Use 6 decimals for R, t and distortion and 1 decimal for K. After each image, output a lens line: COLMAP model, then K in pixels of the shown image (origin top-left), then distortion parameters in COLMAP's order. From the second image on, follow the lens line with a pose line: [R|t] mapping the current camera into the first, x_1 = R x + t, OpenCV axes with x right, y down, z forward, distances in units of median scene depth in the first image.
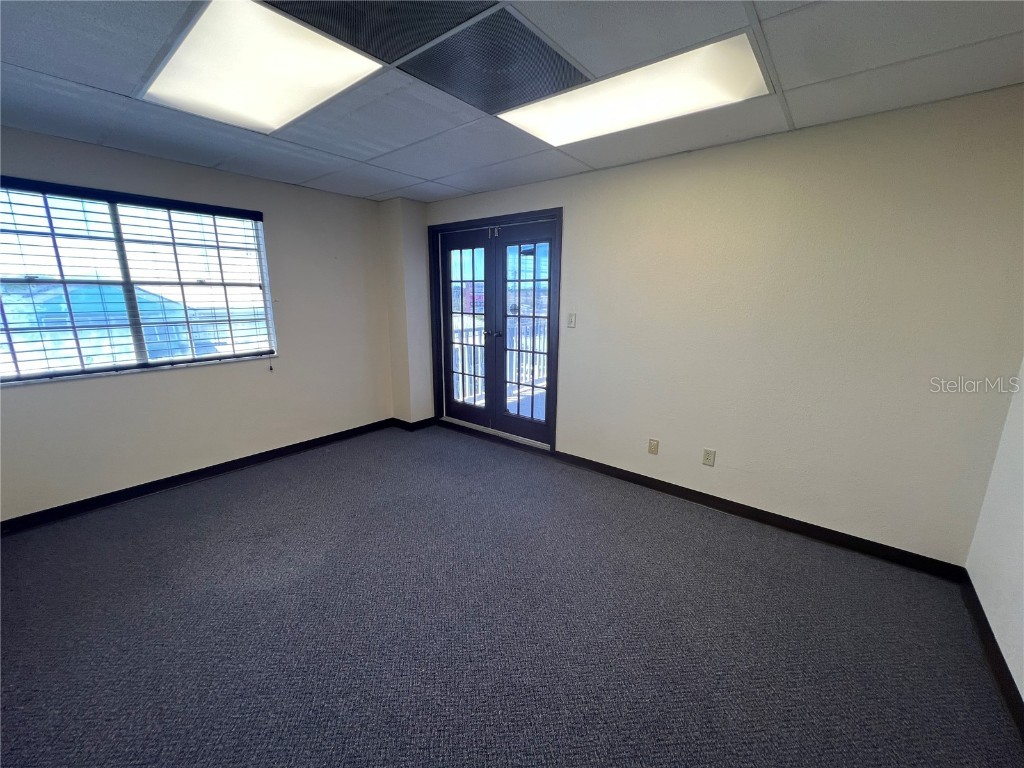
lens RADIAL K [[407.6, 0, 514.4], [0, 407.6, 385.0], [0, 0, 1]] dist [-0.001695, 0.000632]
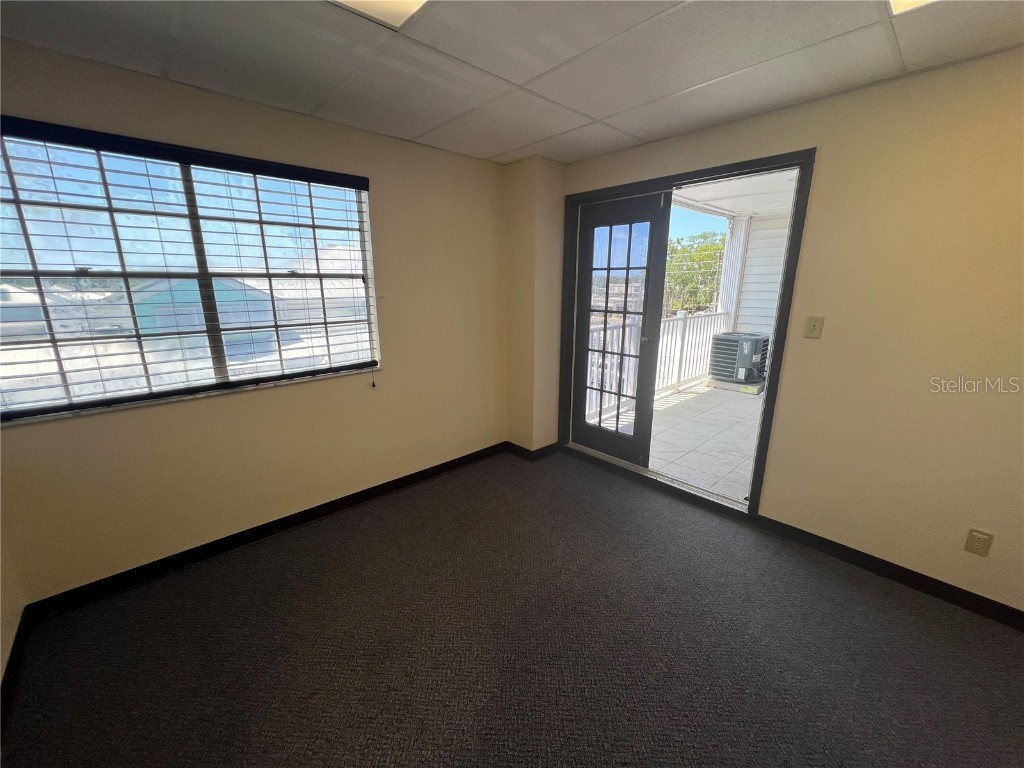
lens RADIAL K [[407.6, 0, 512.3], [0, 407.6, 387.9], [0, 0, 1]] dist [-0.001695, 0.000632]
pose [[0.989240, 0.030688, -0.143050, -0.258291], [-0.026051, 0.999076, 0.034175, -0.078085], [0.143966, -0.030081, 0.989125, 0.311469]]
